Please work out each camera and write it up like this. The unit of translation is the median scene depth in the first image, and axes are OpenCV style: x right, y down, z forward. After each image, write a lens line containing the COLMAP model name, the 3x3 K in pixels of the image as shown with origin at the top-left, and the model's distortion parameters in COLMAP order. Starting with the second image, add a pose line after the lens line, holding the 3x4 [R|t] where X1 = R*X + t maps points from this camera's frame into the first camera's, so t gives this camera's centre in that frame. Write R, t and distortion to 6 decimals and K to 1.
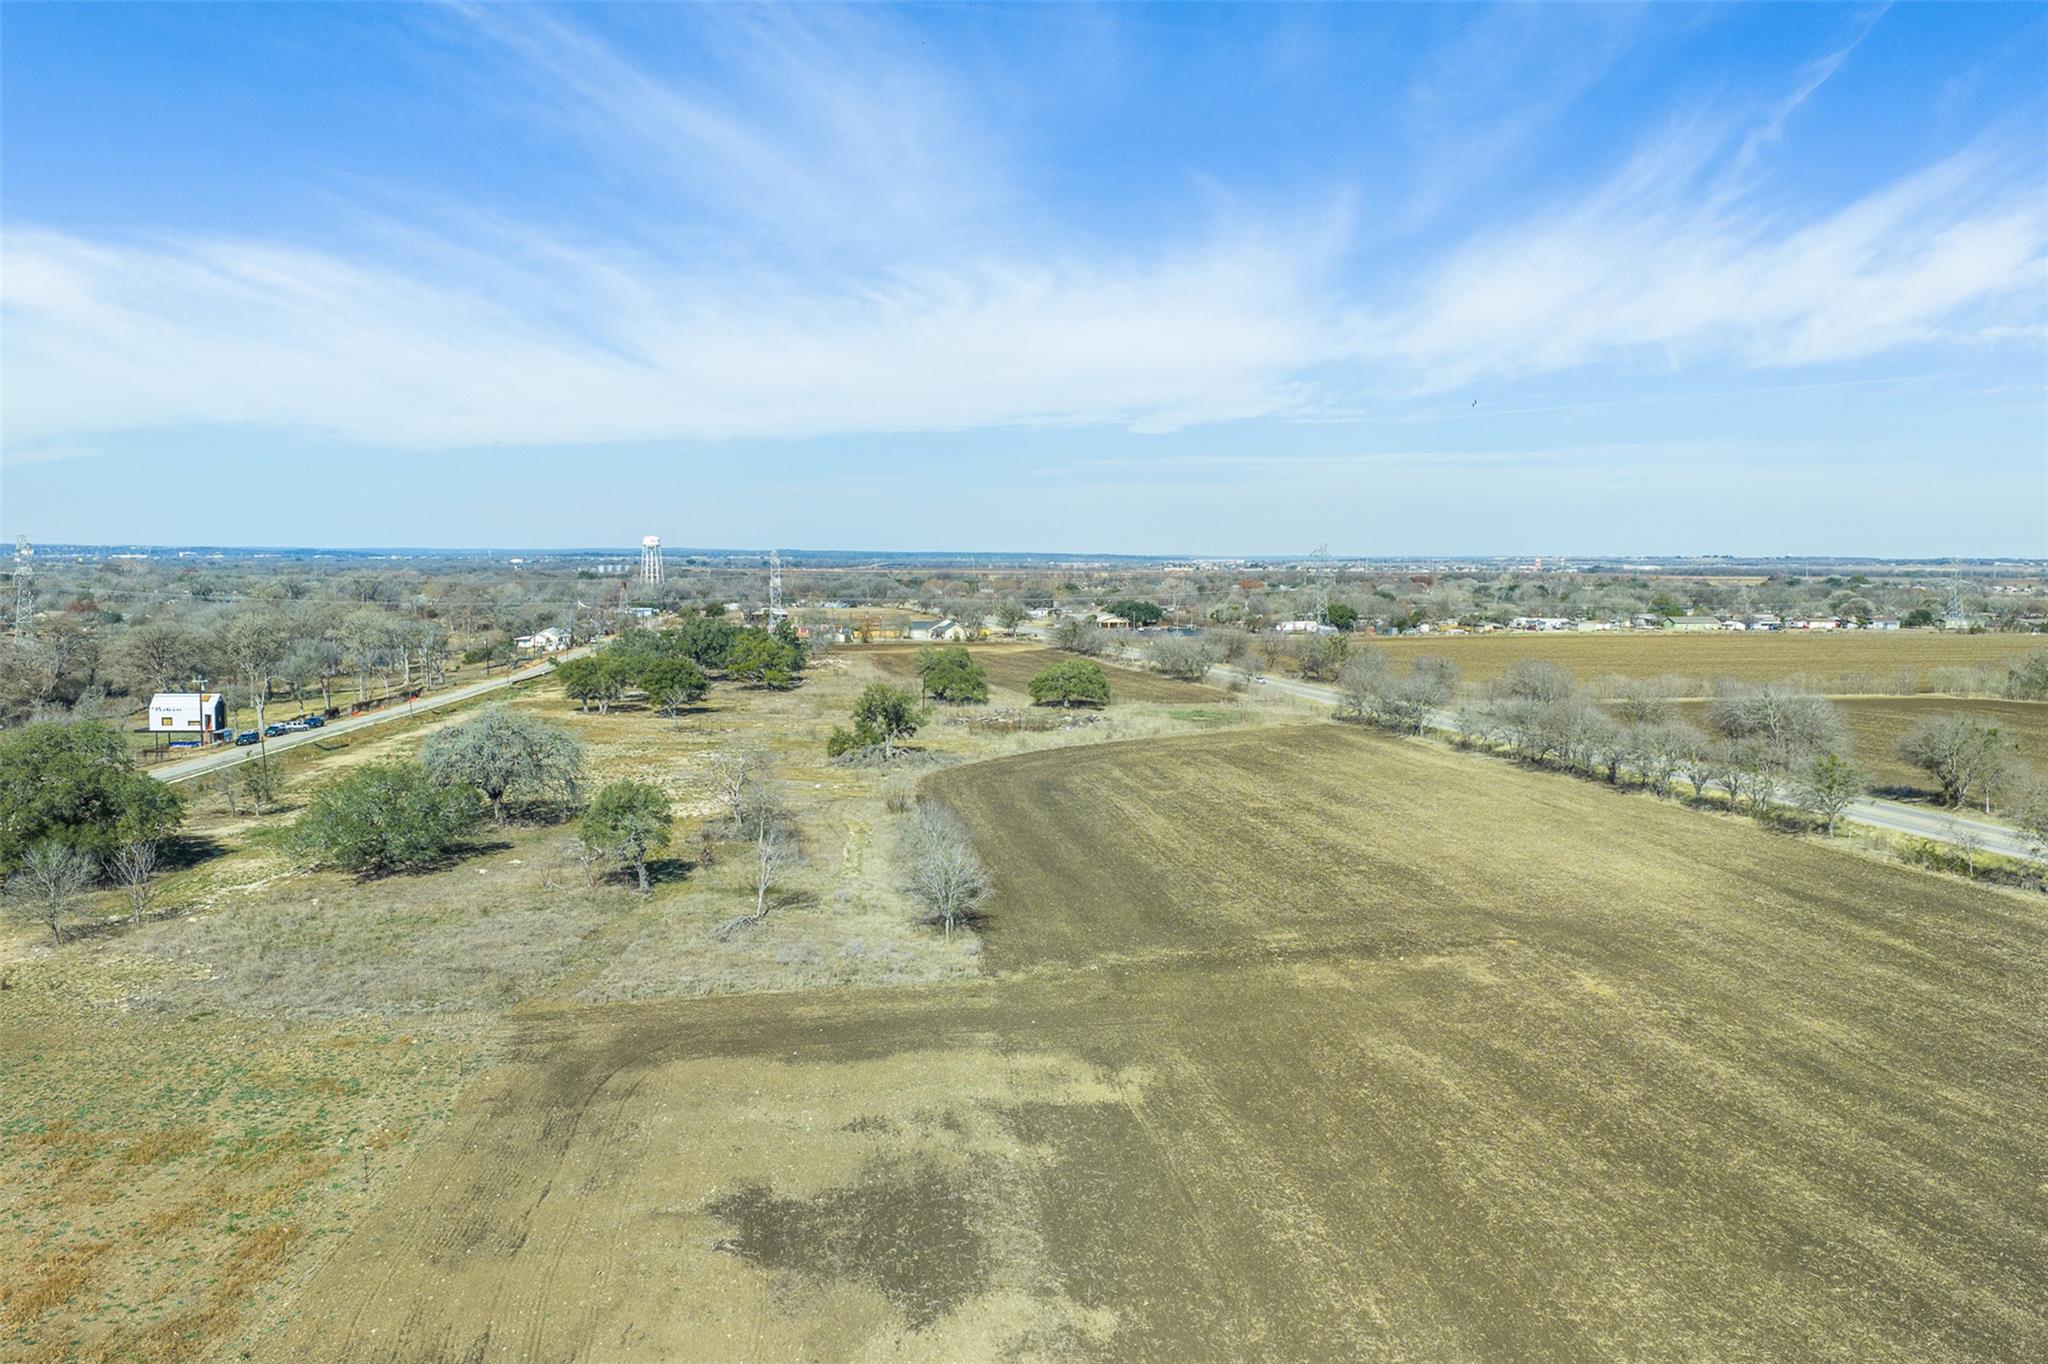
lens RADIAL K [[1716.9, 0, 1005.4], [0, 1716.9, 674.0], [0, 0, 1]] dist [0.014415, -0.007263]
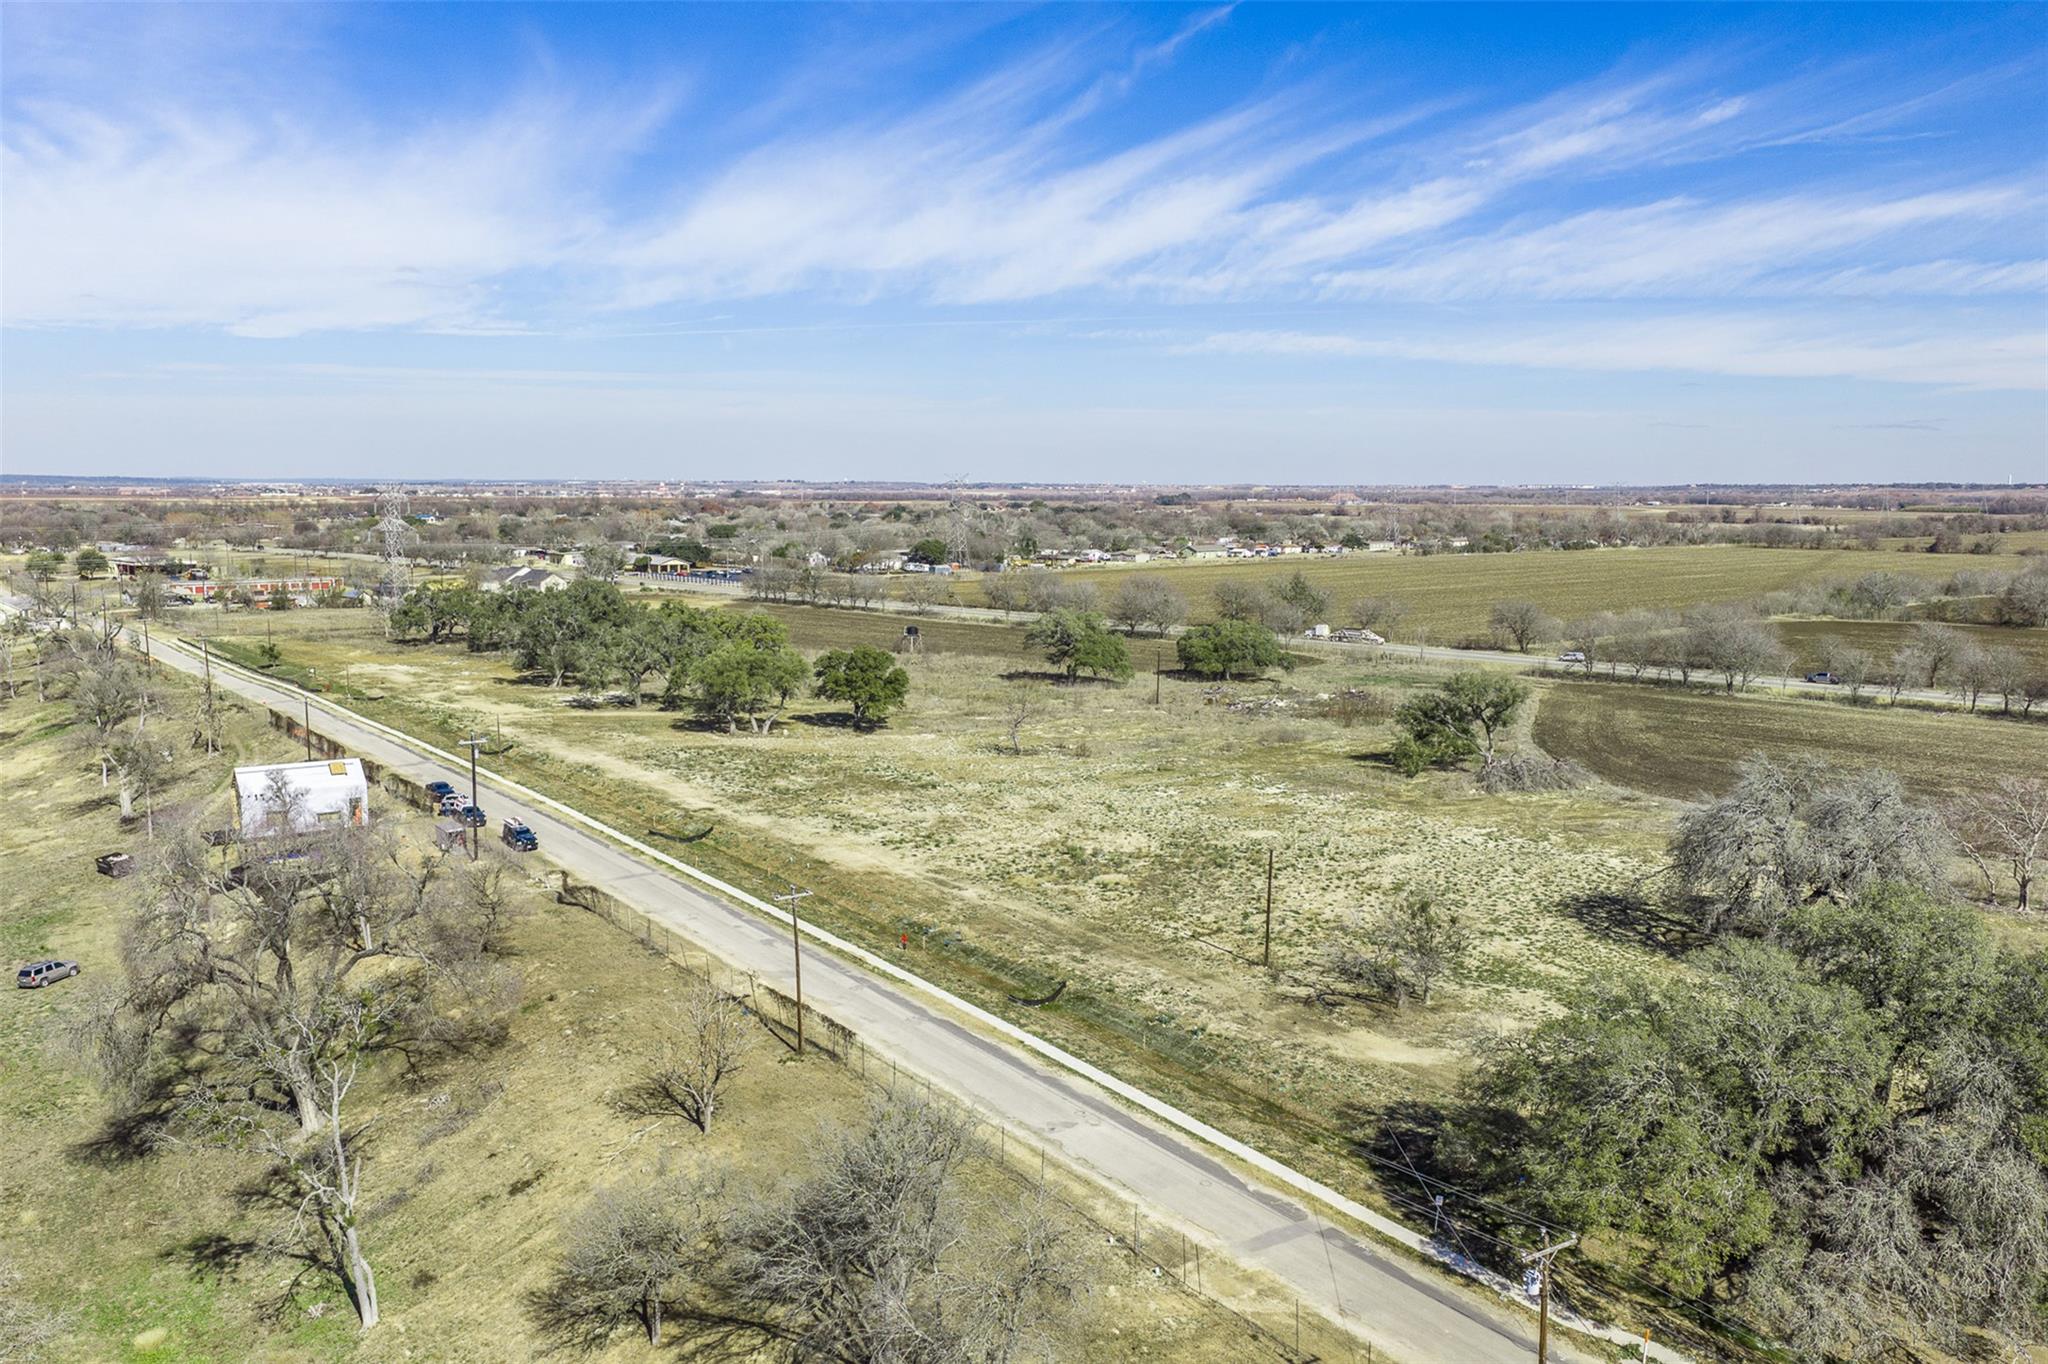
lens RADIAL K [[1716.9, 0, 1005.4], [0, 1716.9, 674.0], [0, 0, 1]] dist [0.014415, -0.007263]
pose [[0.835265, -0.061781, 0.546366, -0.125622], [0.037139, 0.997737, 0.056043, -0.008429], [-0.548592, -0.026519, 0.835669, 0.098044]]
